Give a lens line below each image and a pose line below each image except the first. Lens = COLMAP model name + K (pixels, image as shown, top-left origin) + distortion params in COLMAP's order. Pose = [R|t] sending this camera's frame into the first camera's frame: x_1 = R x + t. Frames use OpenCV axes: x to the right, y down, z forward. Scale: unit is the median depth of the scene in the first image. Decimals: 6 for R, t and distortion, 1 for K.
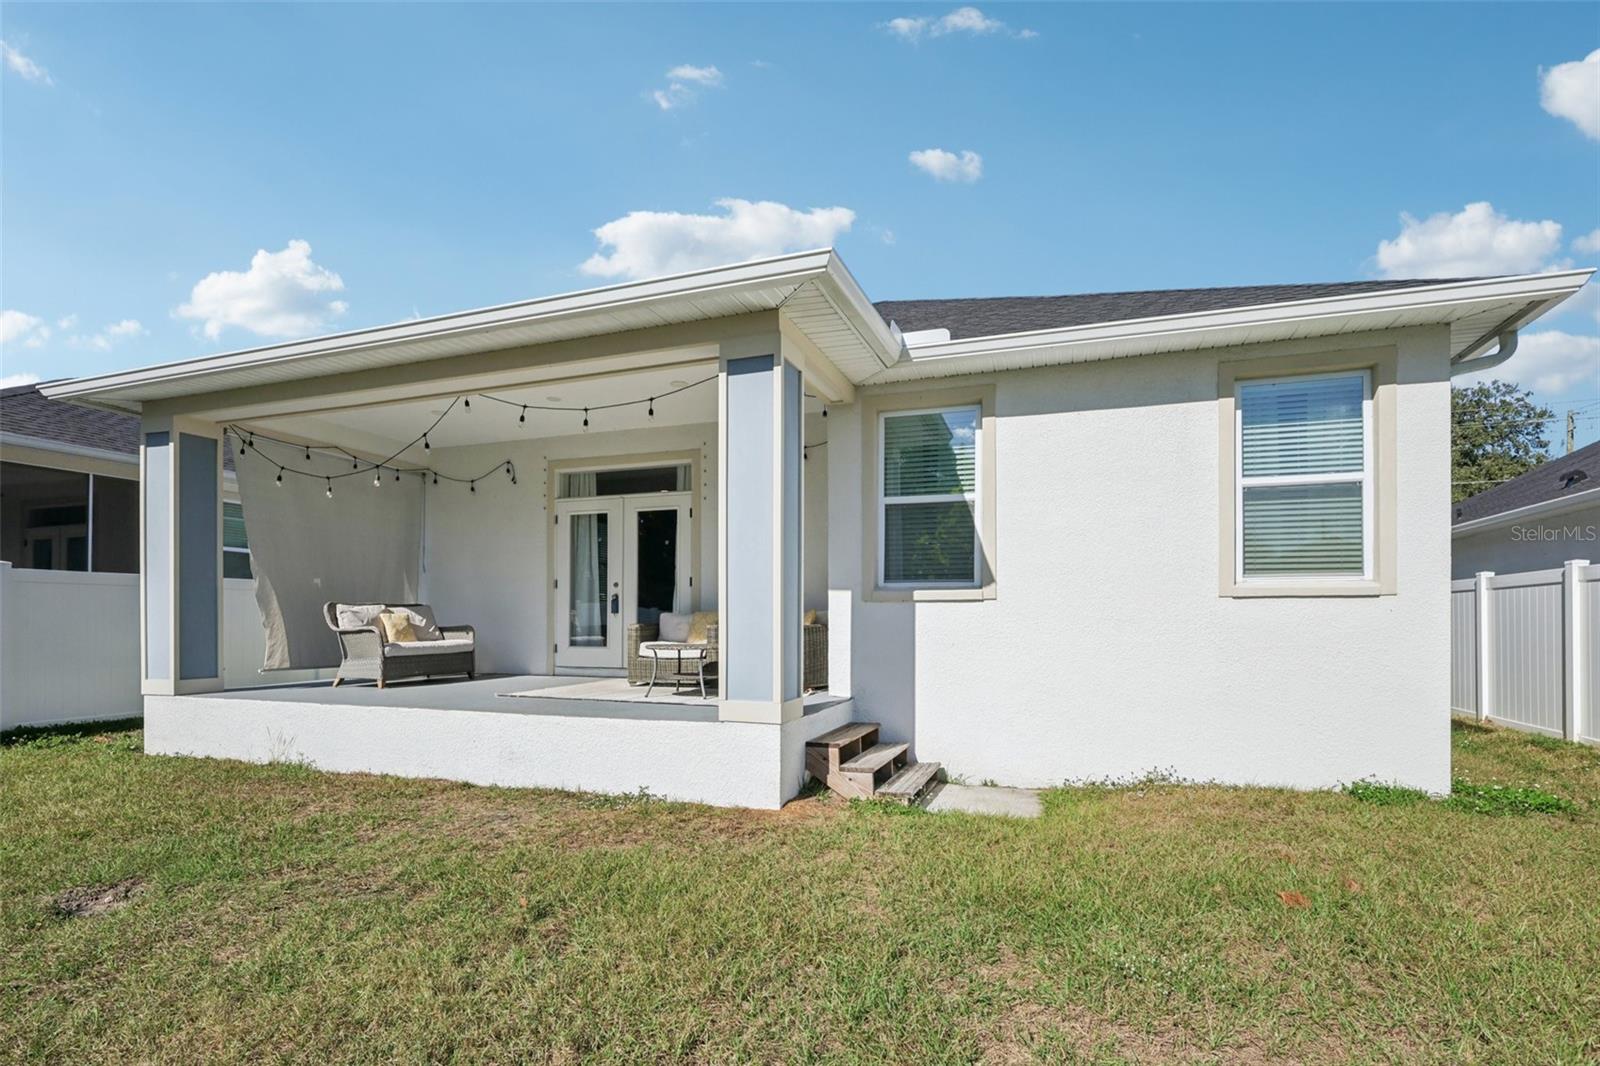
lens RADIAL K [[777.3, 0, 806.2], [0, 777.3, 617.4], [0, 0, 1]] dist [-0.003271, 0.000316]
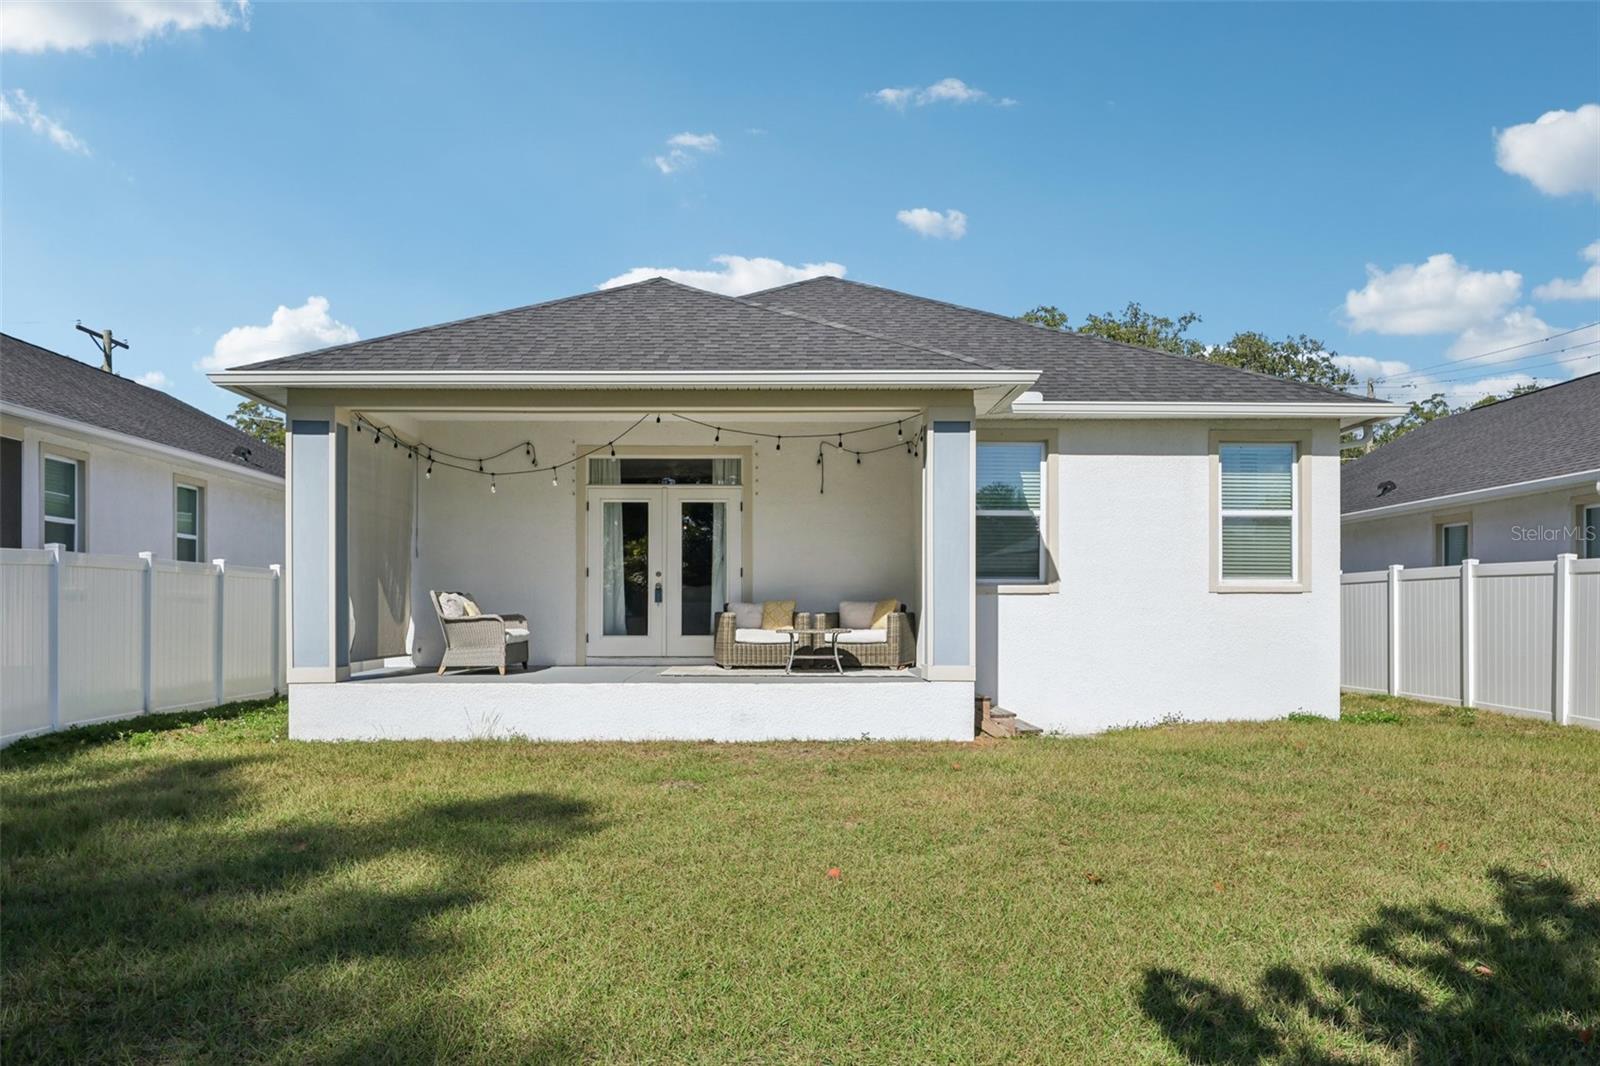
lens RADIAL K [[1275.4, 0, 797.4], [0, 1275.4, 608.1], [0, 0, 1]] dist [0.001046, -0.000031]
pose [[0.935066, 0.000581, 0.354474, -0.921733], [-0.000653, 1.000000, 0.000083, 0.002947], [-0.354474, -0.000309, 0.935066, -0.849939]]
